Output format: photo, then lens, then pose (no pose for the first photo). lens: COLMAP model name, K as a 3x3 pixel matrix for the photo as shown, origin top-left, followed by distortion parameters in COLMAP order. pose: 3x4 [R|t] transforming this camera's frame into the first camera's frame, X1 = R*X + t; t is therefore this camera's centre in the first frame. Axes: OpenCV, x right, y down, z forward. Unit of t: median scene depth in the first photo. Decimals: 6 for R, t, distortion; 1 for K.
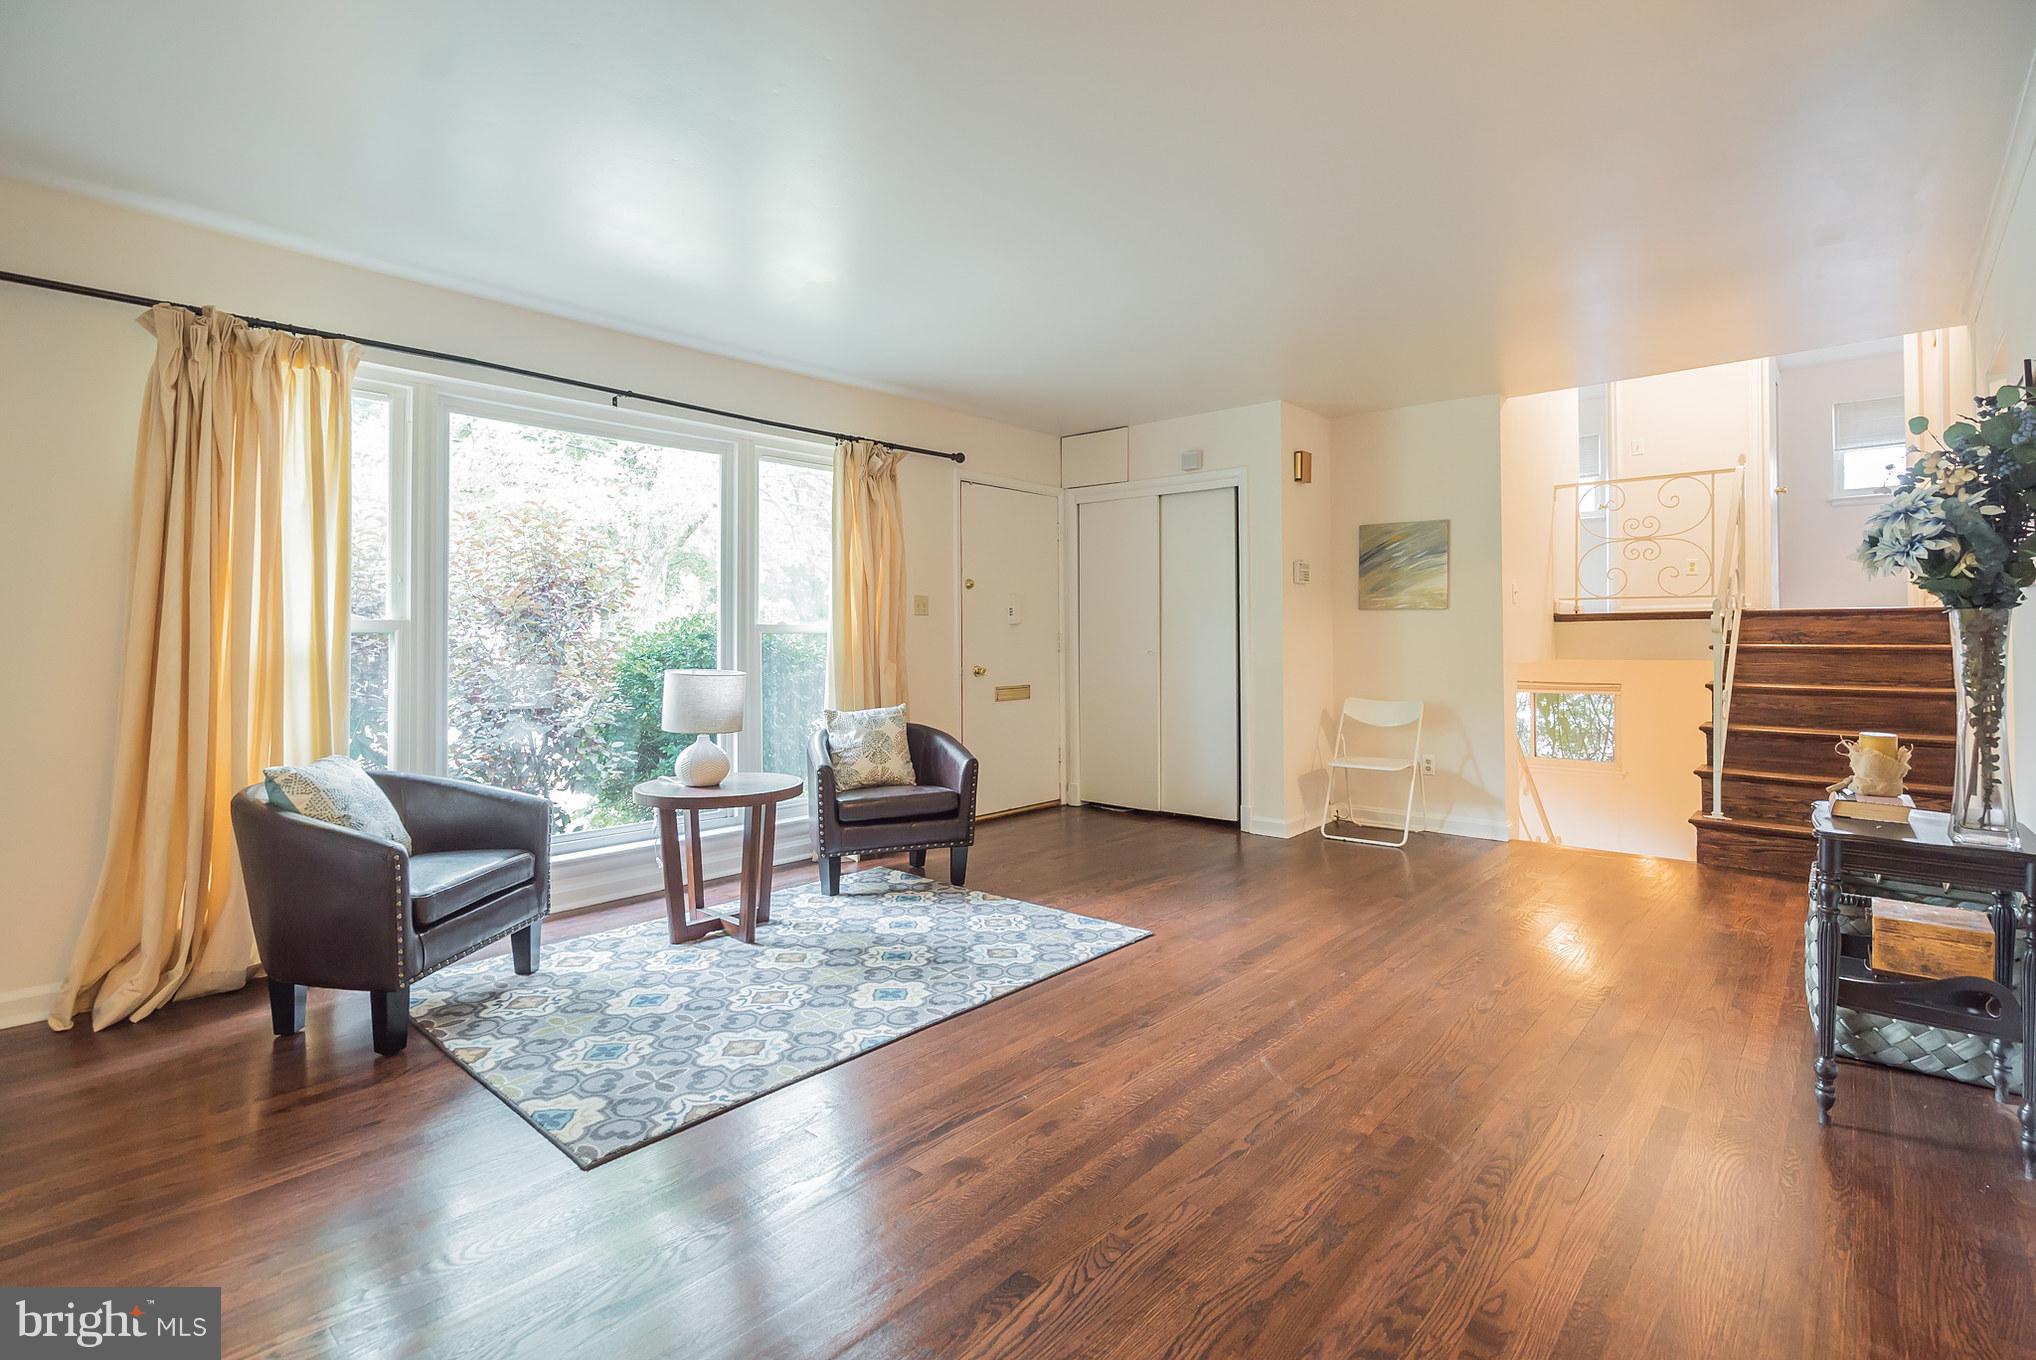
lens RADIAL K [[933.7, 0, 1009.5], [0, 933.7, 627.8], [0, 0, 1]] dist [-0.003430, -0.000381]
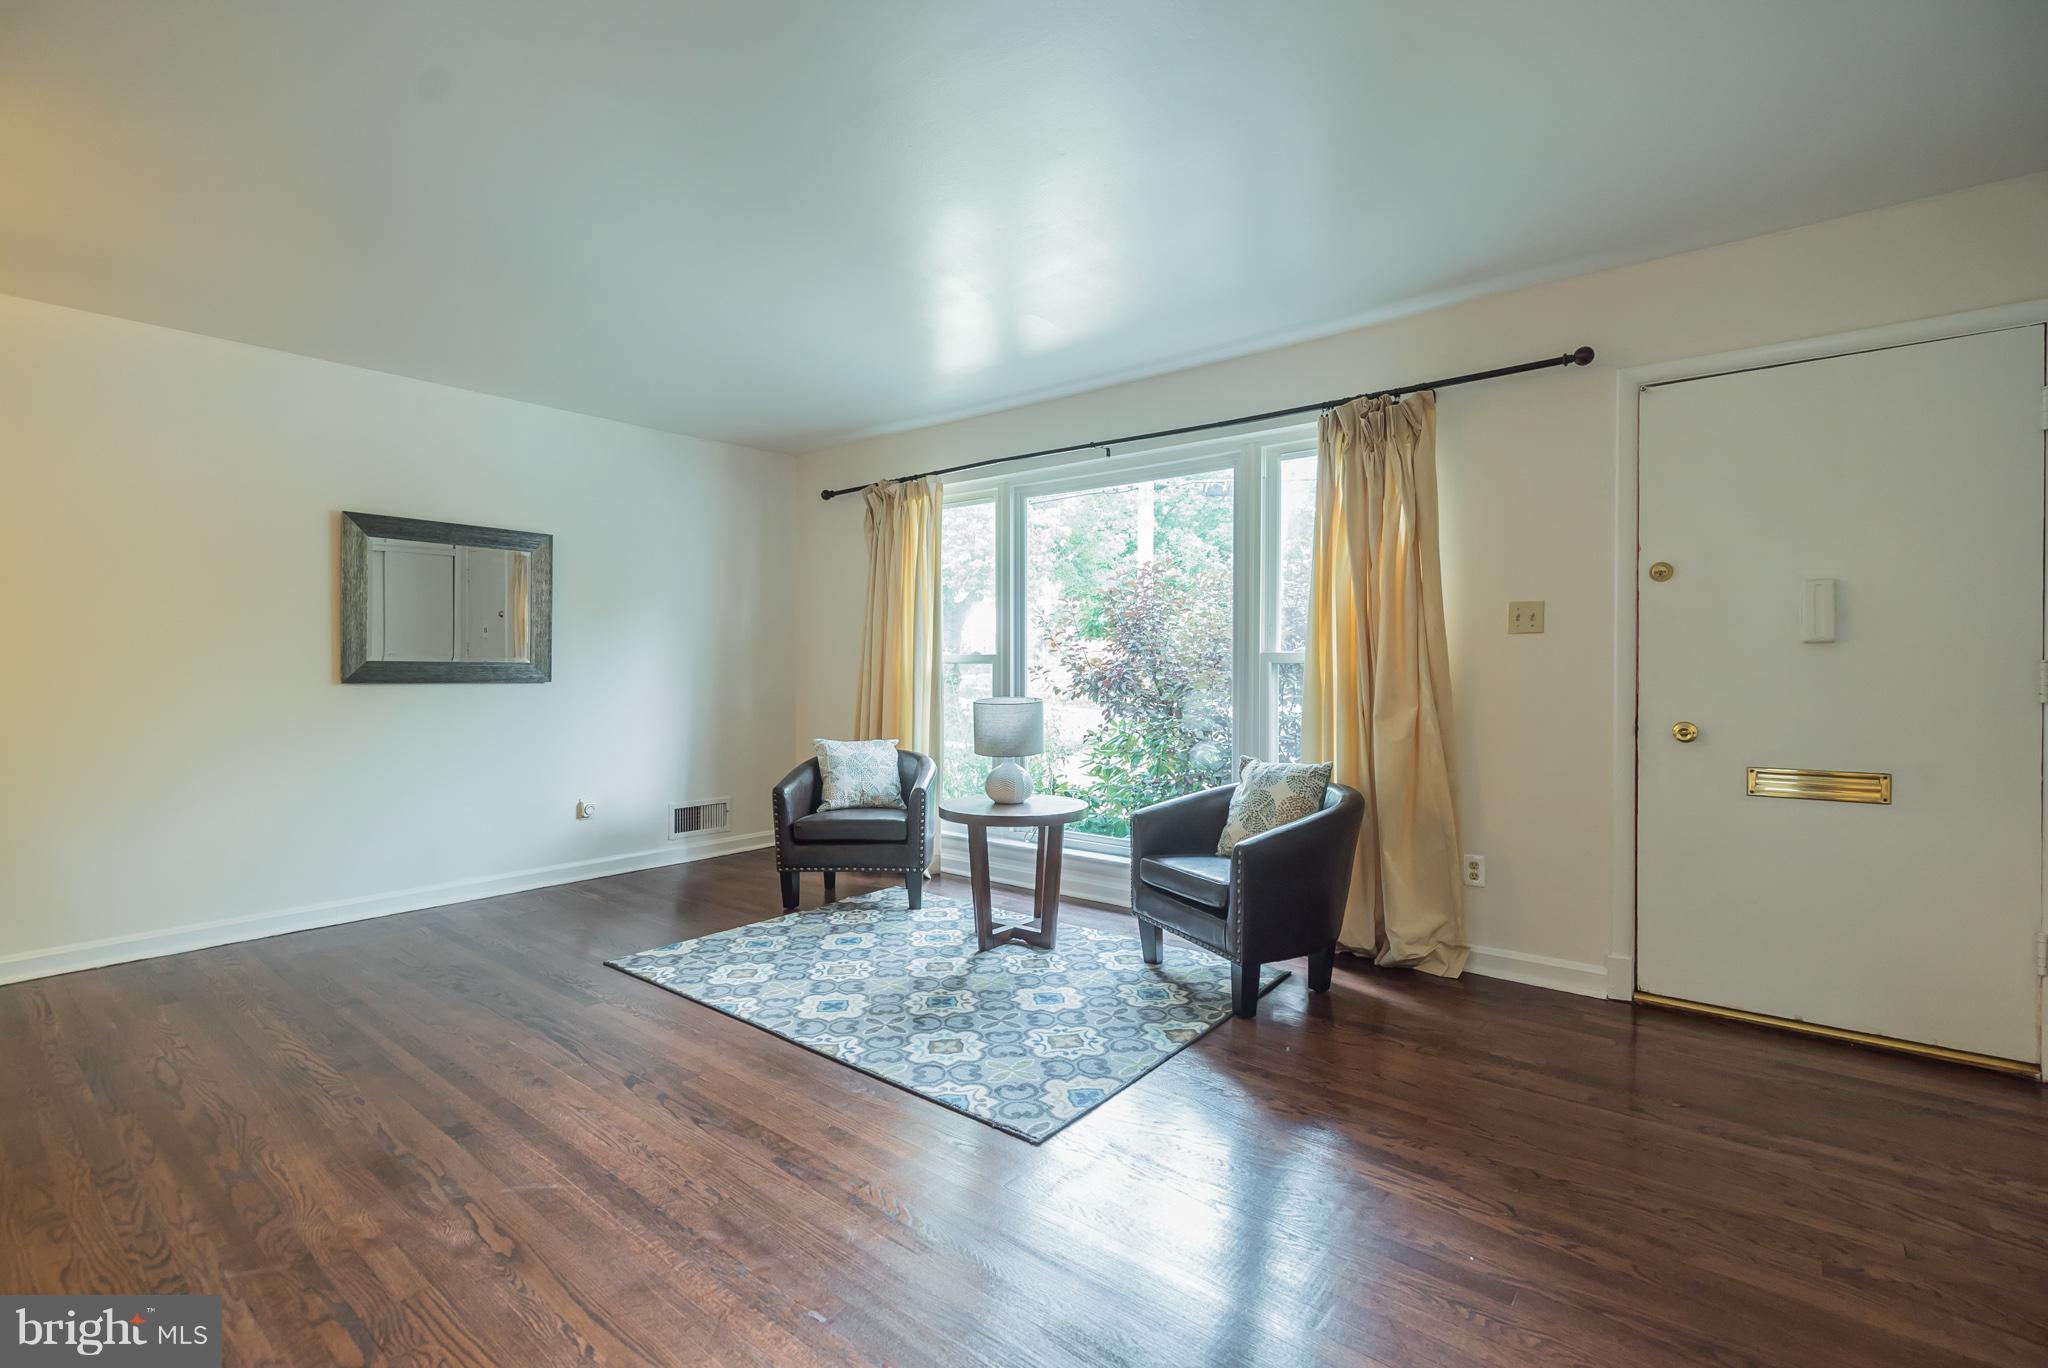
lens RADIAL K [[931.4, 0, 1008.5], [0, 931.4, 674.7], [0, 0, 1]] dist [-0.002326, 0.000062]
pose [[0.055485, 0.013294, -0.998371, 0.911190], [0.010084, 0.999853, 0.013874, 0.004012], [0.998409, -0.010837, 0.055343, 1.116946]]
